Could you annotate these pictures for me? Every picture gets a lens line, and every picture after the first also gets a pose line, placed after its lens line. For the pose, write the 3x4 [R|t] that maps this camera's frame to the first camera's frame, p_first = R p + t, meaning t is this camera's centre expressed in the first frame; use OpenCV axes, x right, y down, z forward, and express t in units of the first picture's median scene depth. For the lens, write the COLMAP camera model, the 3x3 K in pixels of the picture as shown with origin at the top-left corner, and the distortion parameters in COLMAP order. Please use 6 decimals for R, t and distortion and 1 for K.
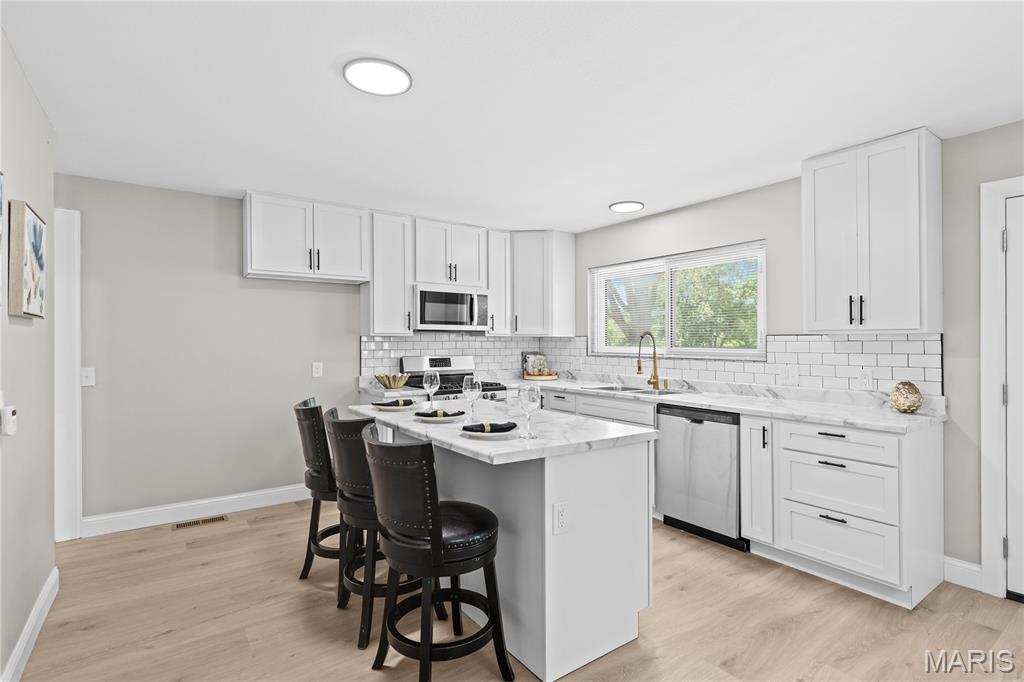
lens RADIAL K [[497.7, 0, 520.8], [0, 497.7, 339.2], [0, 0, 1]] dist [0.008299, -0.003154]
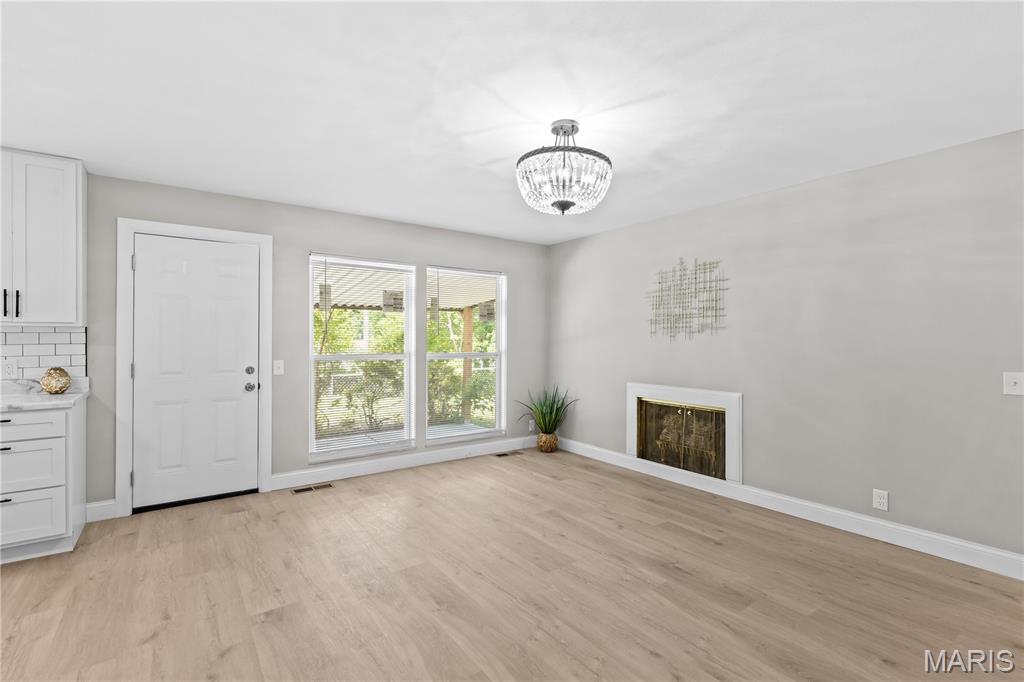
lens RADIAL K [[465.7, 0, 514.5], [0, 465.7, 336.9], [0, 0, 1]] dist [0.002964, -0.002113]
pose [[0.004182, 0.003196, 0.999986, -0.228795], [-0.004529, 0.999985, -0.003177, 0.008535], [-0.999981, -0.004516, 0.004196, -0.057266]]
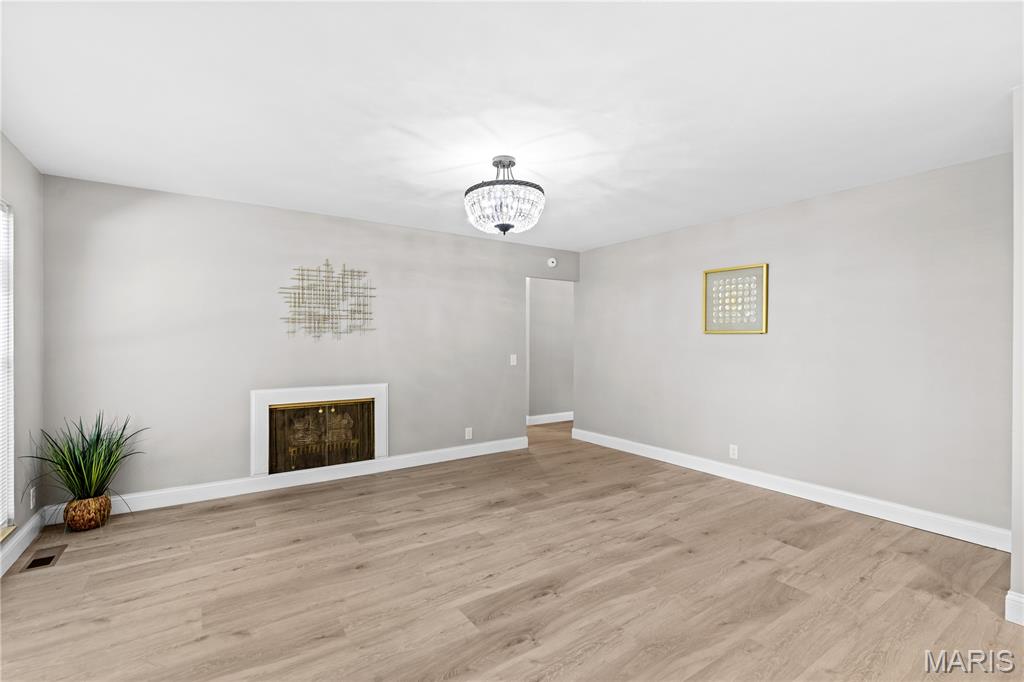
lens RADIAL K [[465.7, 0, 509.1], [0, 465.7, 341.6], [0, 0, 1]] dist [0.002964, -0.002113]
pose [[-0.999063, -0.003033, 0.043183, 0.368602], [-0.002964, 0.999994, 0.001645, 0.011263], [-0.043188, 0.001516, -0.999066, 0.636262]]
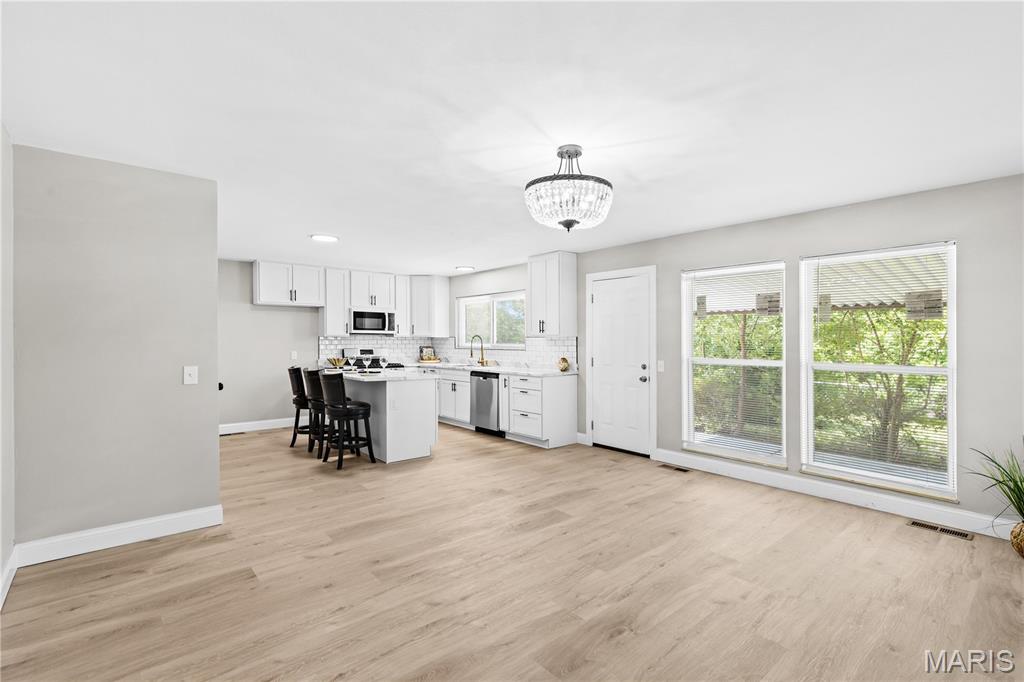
lens RADIAL K [[465.7, 0, 516.2], [0, 465.7, 344.4], [0, 0, 1]] dist [0.002964, -0.002113]
pose [[0.996532, 0.002750, 0.083164, 0.269836], [-0.003687, 0.999931, 0.011114, 0.000277], [-0.083128, -0.011382, 0.996474, -0.800377]]
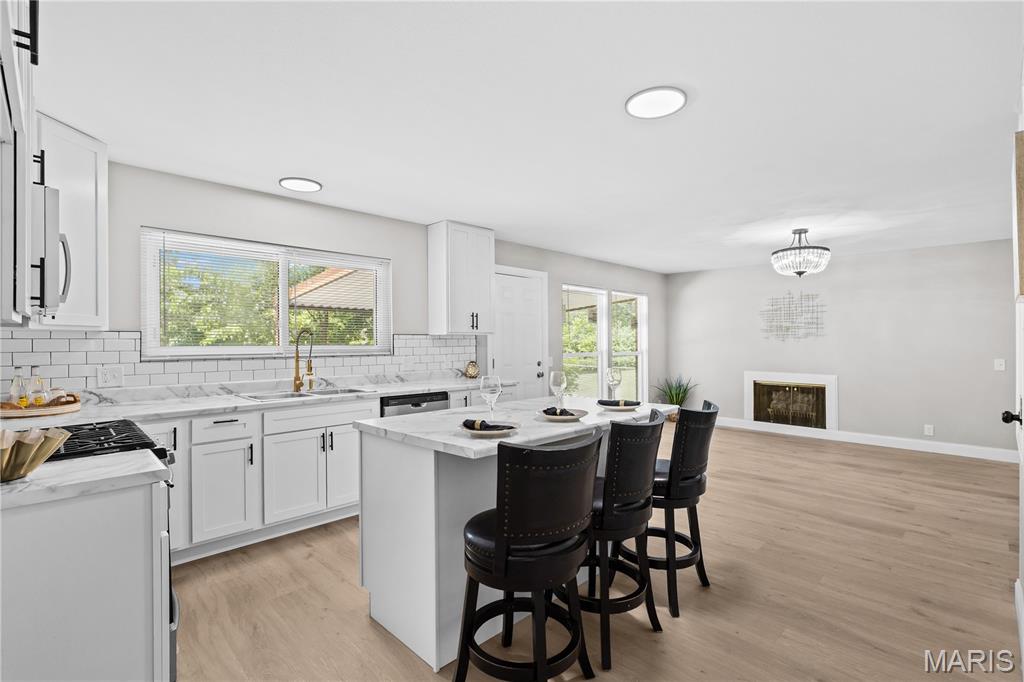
lens RADIAL K [[465.7, 0, 517.1], [0, 465.7, 332.0], [0, 0, 1]] dist [0.002964, -0.002113]
pose [[-0.144297, 0.014402, 0.989430, -0.677848], [-0.005100, 0.999870, -0.015297, 0.002480], [-0.989521, -0.007254, -0.144205, 0.778899]]
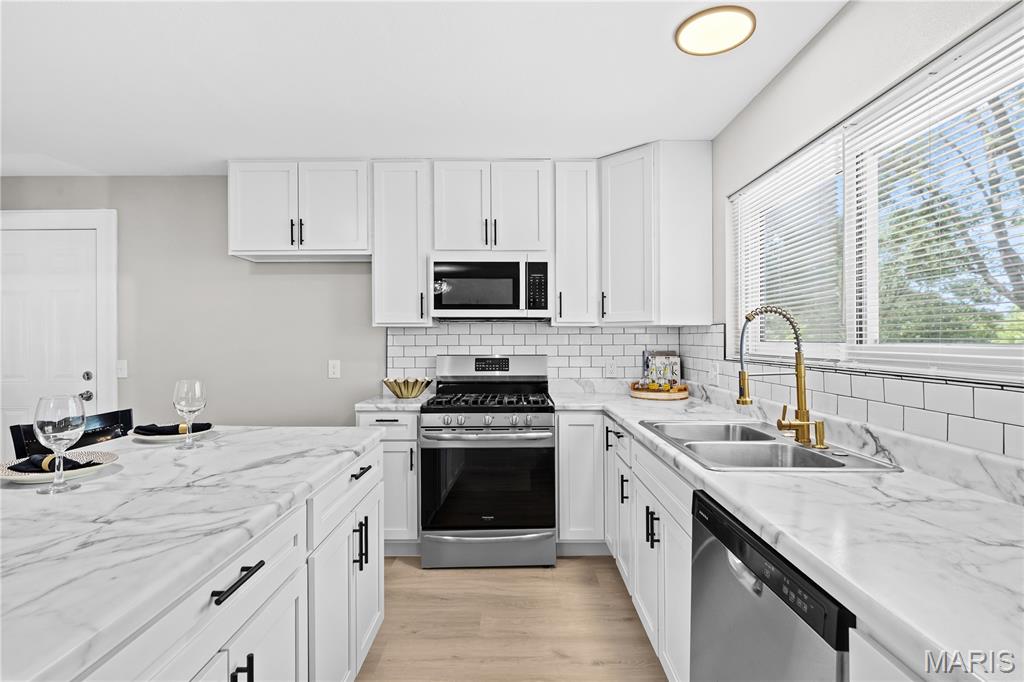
lens RADIAL K [[503.1, 0, 520.7], [0, 503.1, 342.6], [0, 0, 1]] dist [0.002223, 0.000570]
pose [[0.808032, 0.001985, -0.589135, 0.353529], [0.003629, 0.999959, 0.008347, 0.012375], [0.589127, -0.008883, 0.807992, 0.550863]]
